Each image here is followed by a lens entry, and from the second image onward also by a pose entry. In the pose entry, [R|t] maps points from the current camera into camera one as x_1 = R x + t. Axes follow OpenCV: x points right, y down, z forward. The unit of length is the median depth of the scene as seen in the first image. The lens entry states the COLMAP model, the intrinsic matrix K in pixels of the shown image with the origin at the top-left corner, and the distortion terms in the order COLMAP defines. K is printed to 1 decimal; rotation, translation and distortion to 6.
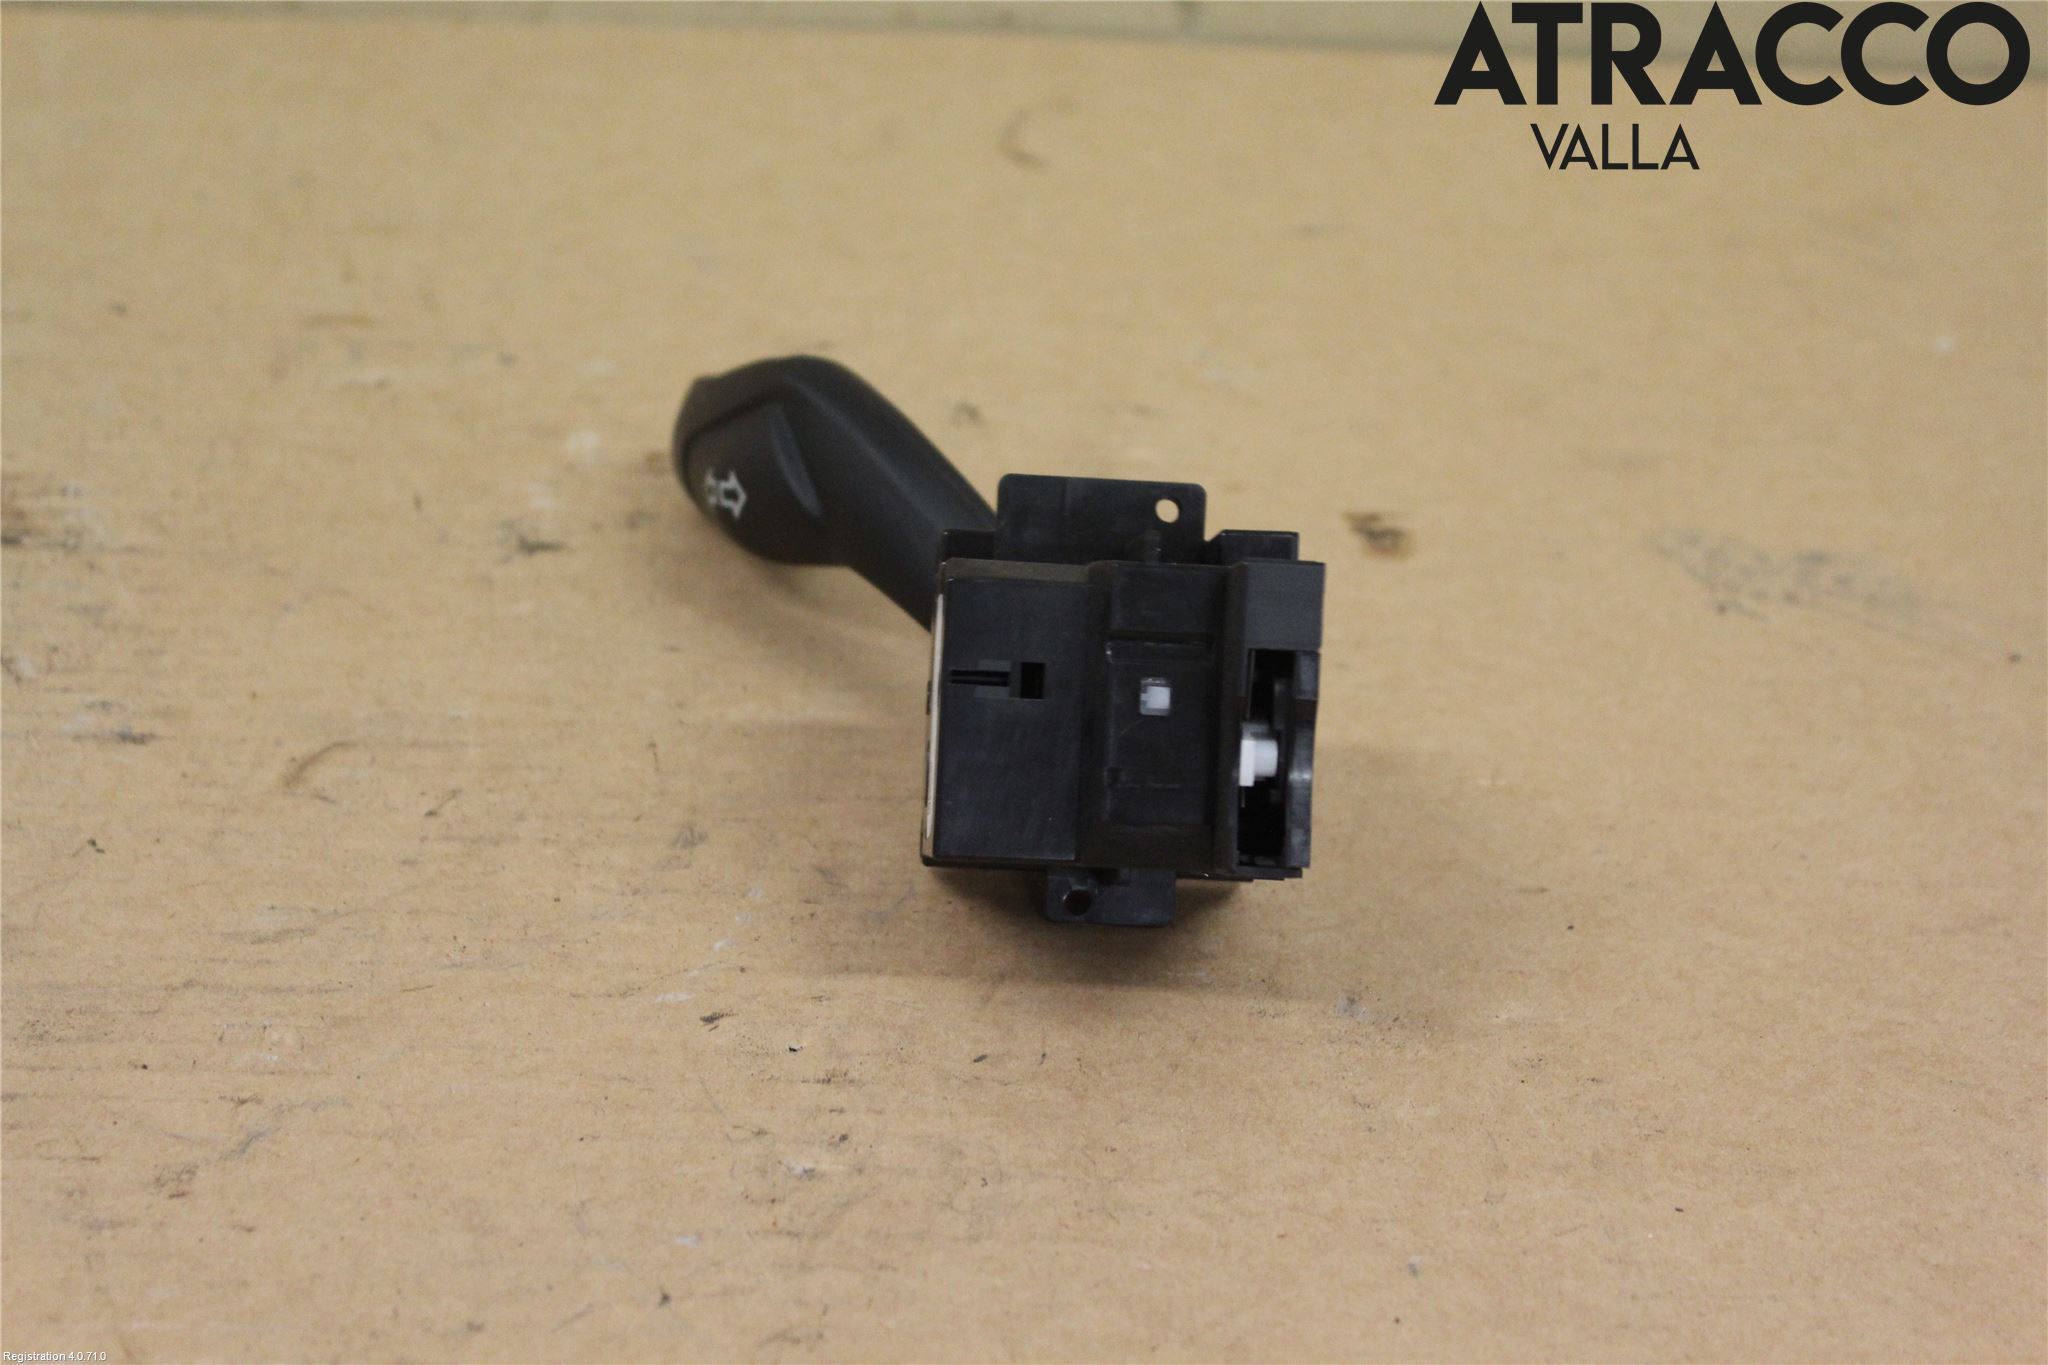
lens RADIAL K [[3541.4, 0, 1024.0], [0, 3541.4, 682.5], [0, 0, 1]] dist [-0.026410, 0.217667]
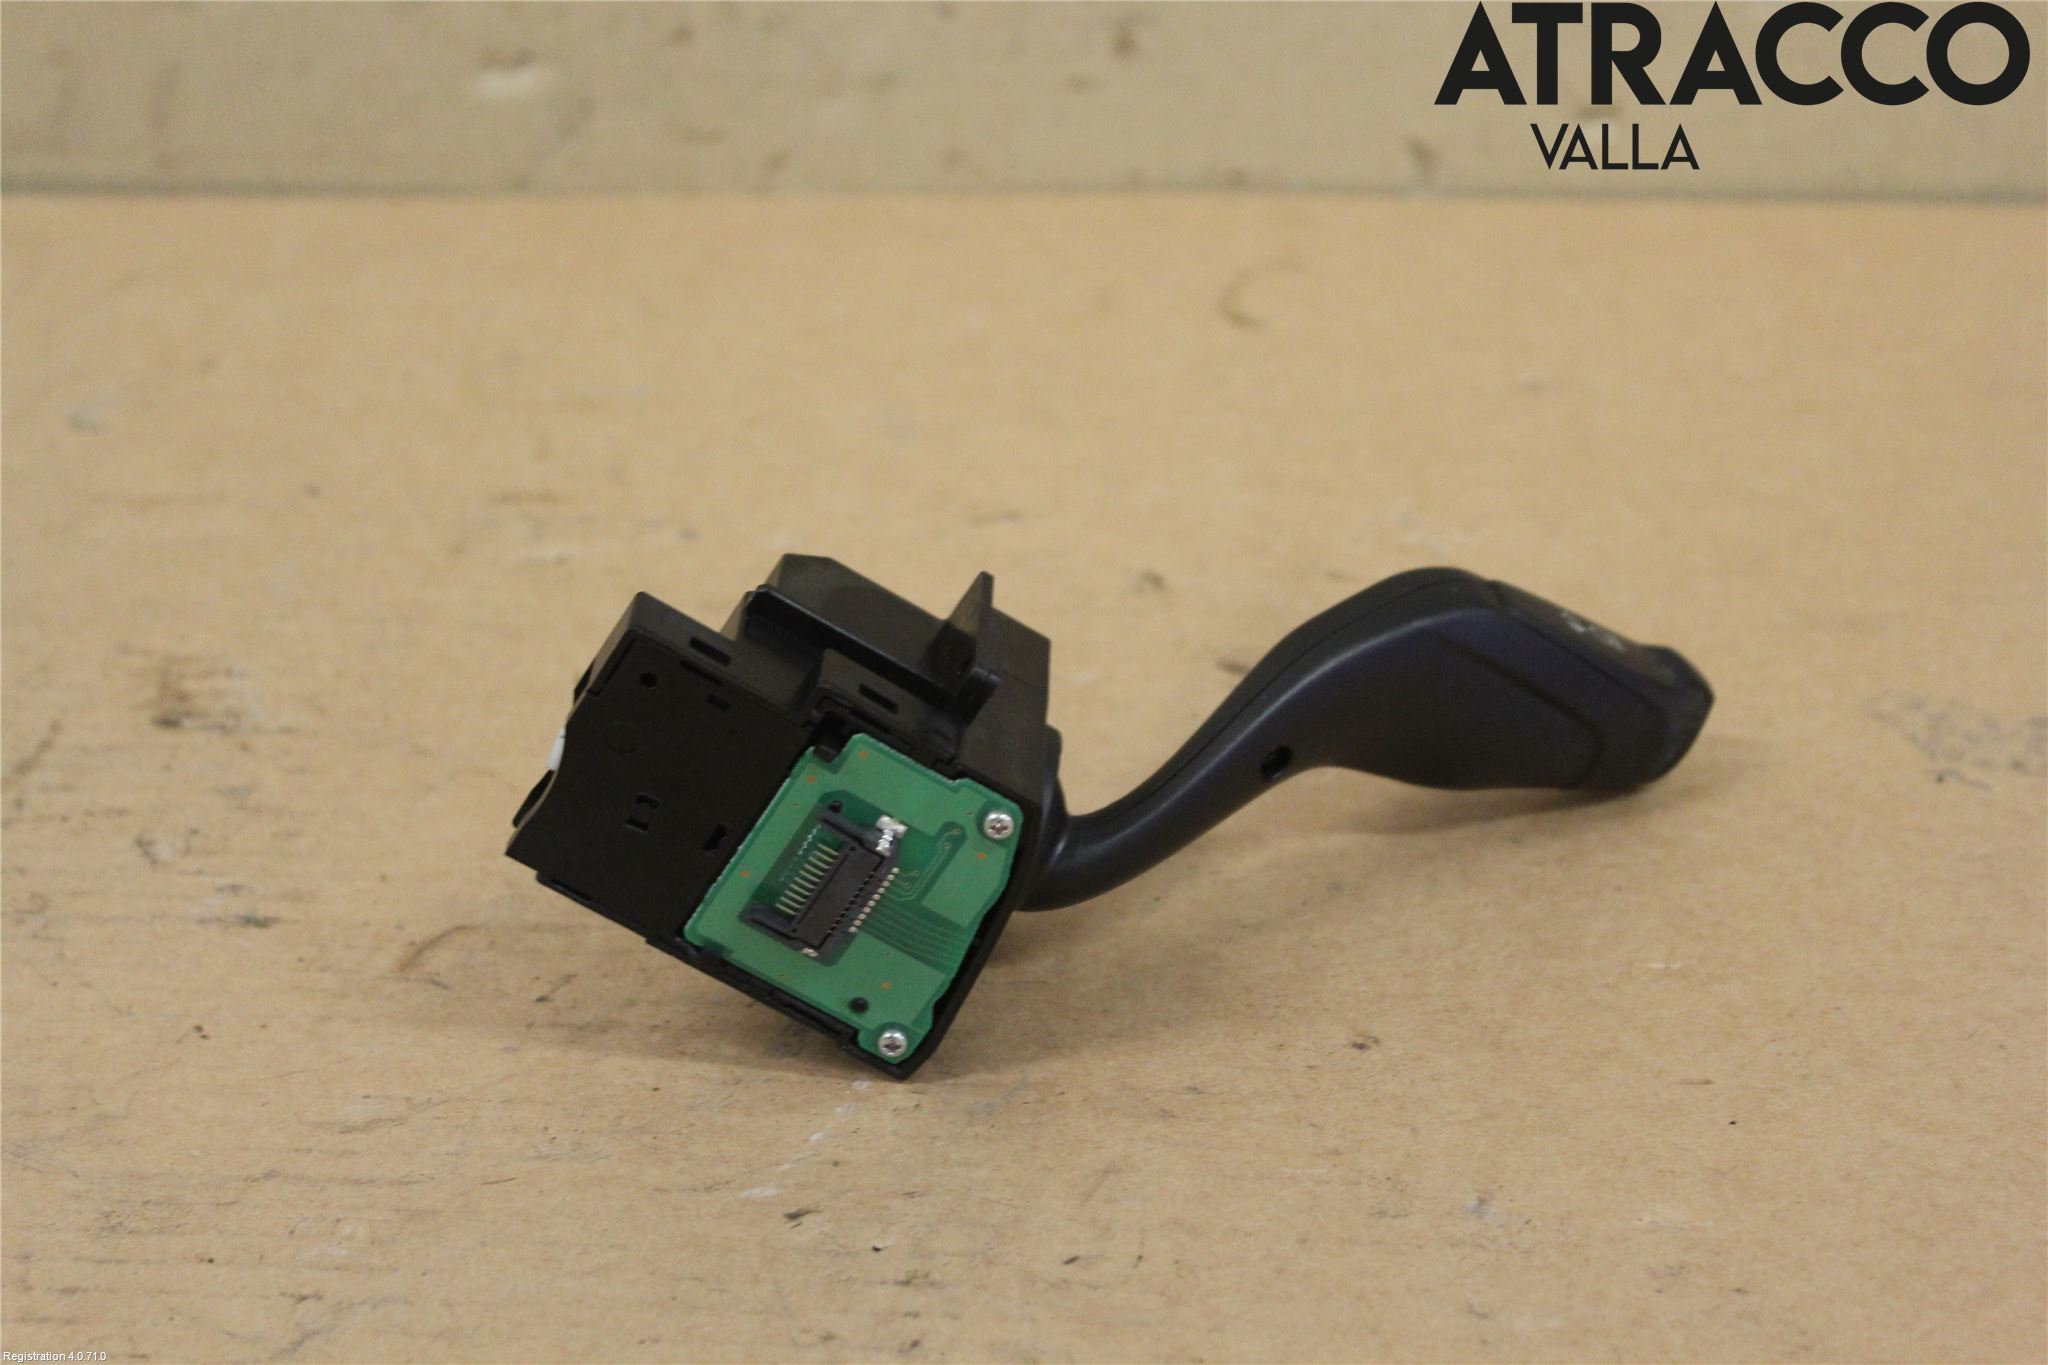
lens RADIAL K [[3541.4, 0, 1024.0], [0, 3541.4, 682.5], [0, 0, 1]] dist [-0.026410, 0.217667]
pose [[0.991354, -0.011143, -0.130741, 0.096410], [0.004579, 0.998718, -0.050405, -0.000146], [0.131135, 0.049370, 0.990134, 0.054290]]
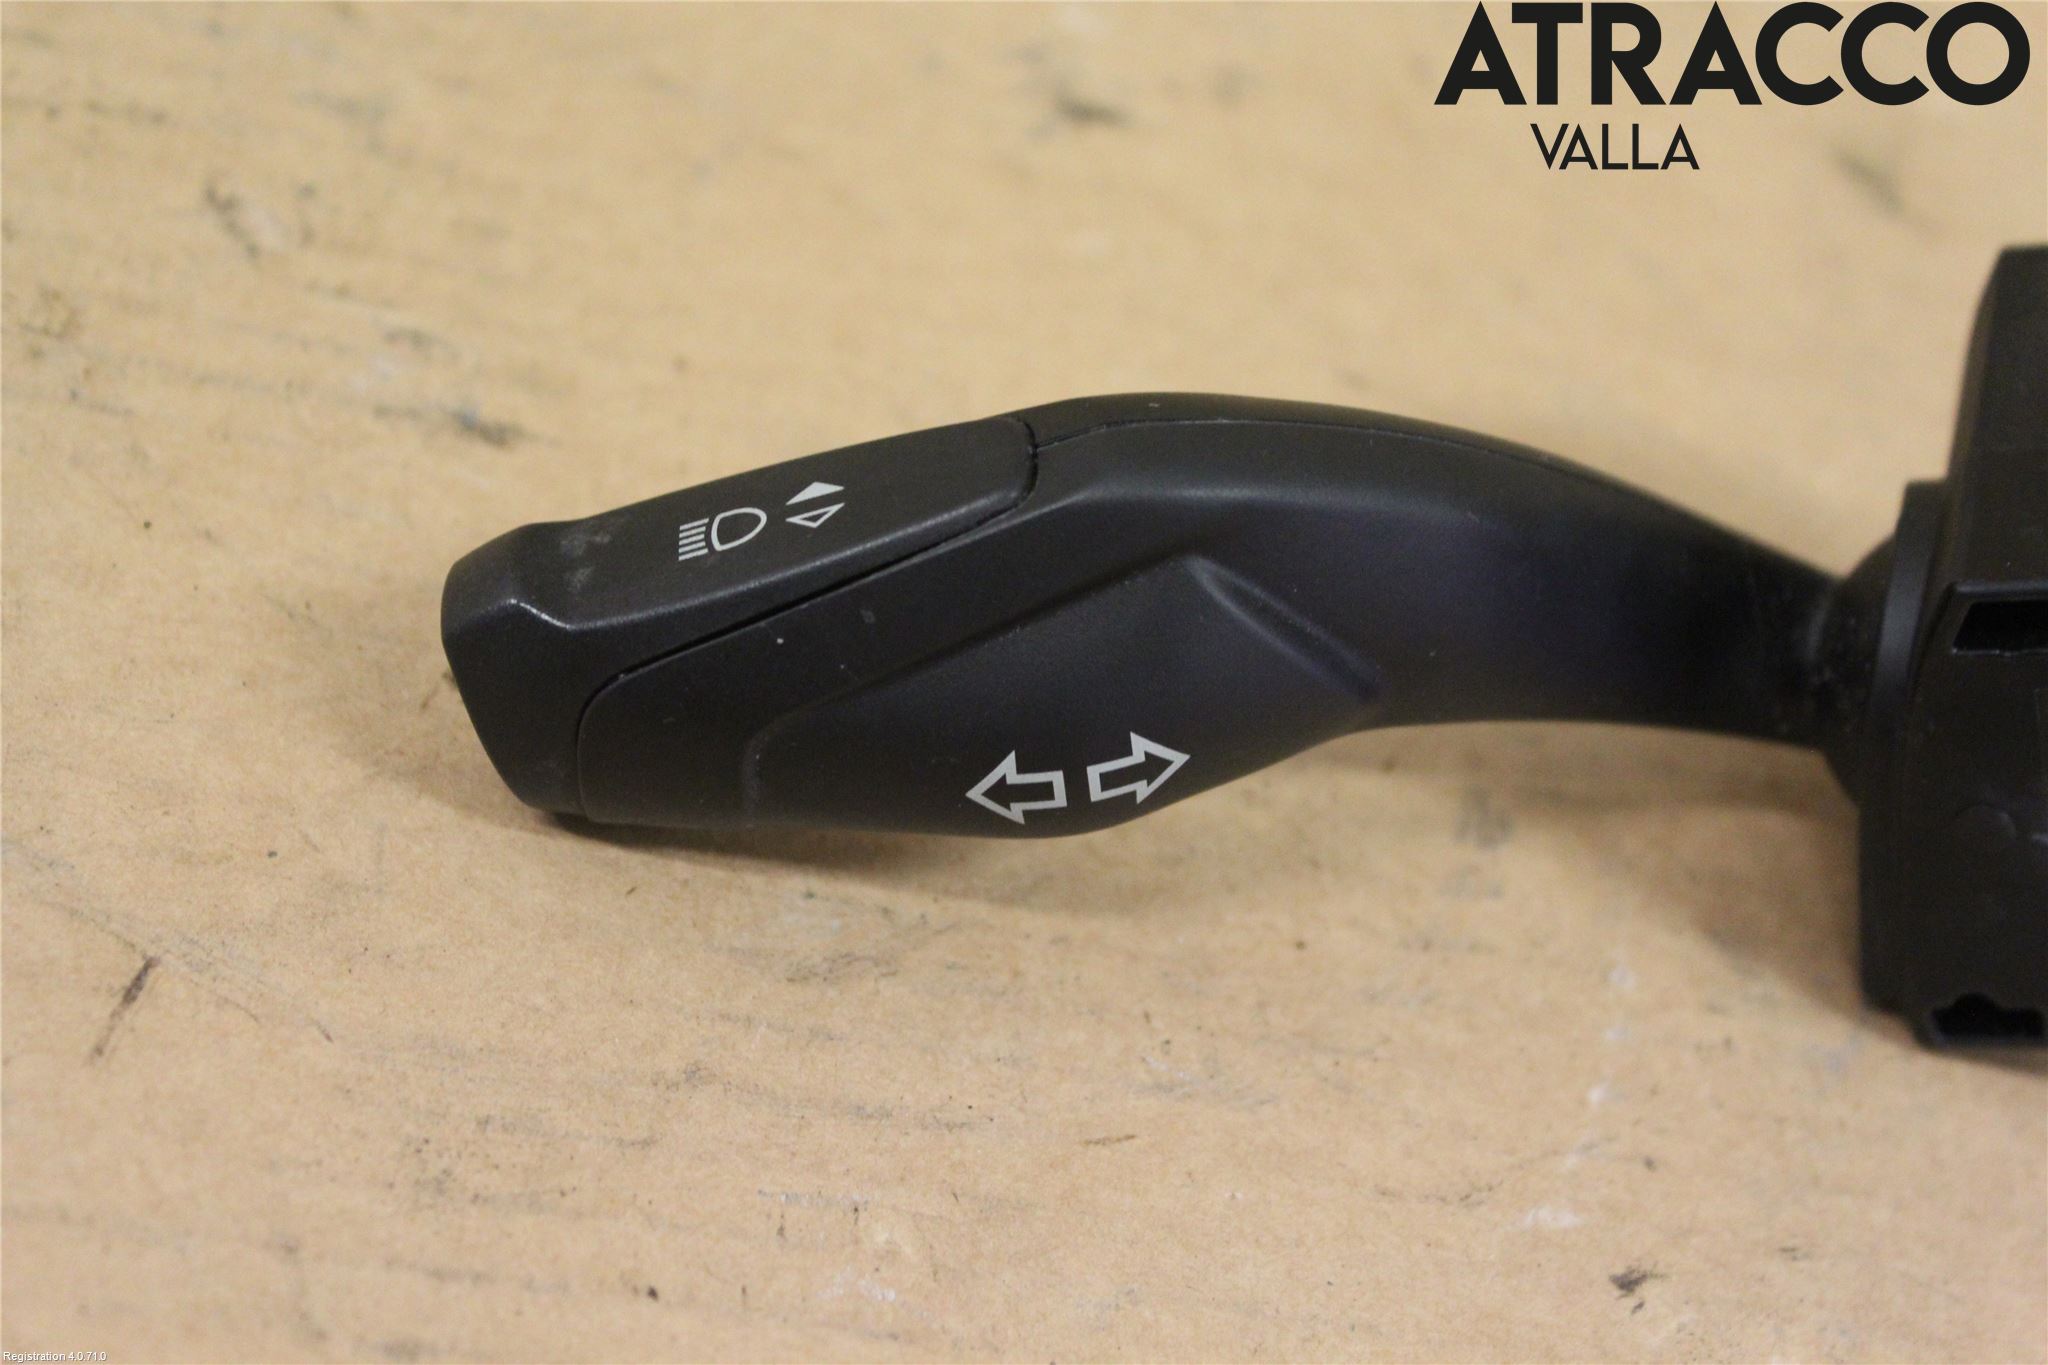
lens RADIAL K [[3541.4, 0, 1024.0], [0, 3541.4, 682.5], [0, 0, 1]] dist [-0.026410, 0.217667]
pose [[0.965954, 0.169546, 0.195415, -0.293084], [-0.213006, 0.949893, 0.228763, -0.095819], [-0.146838, -0.262599, 0.953667, 0.501248]]
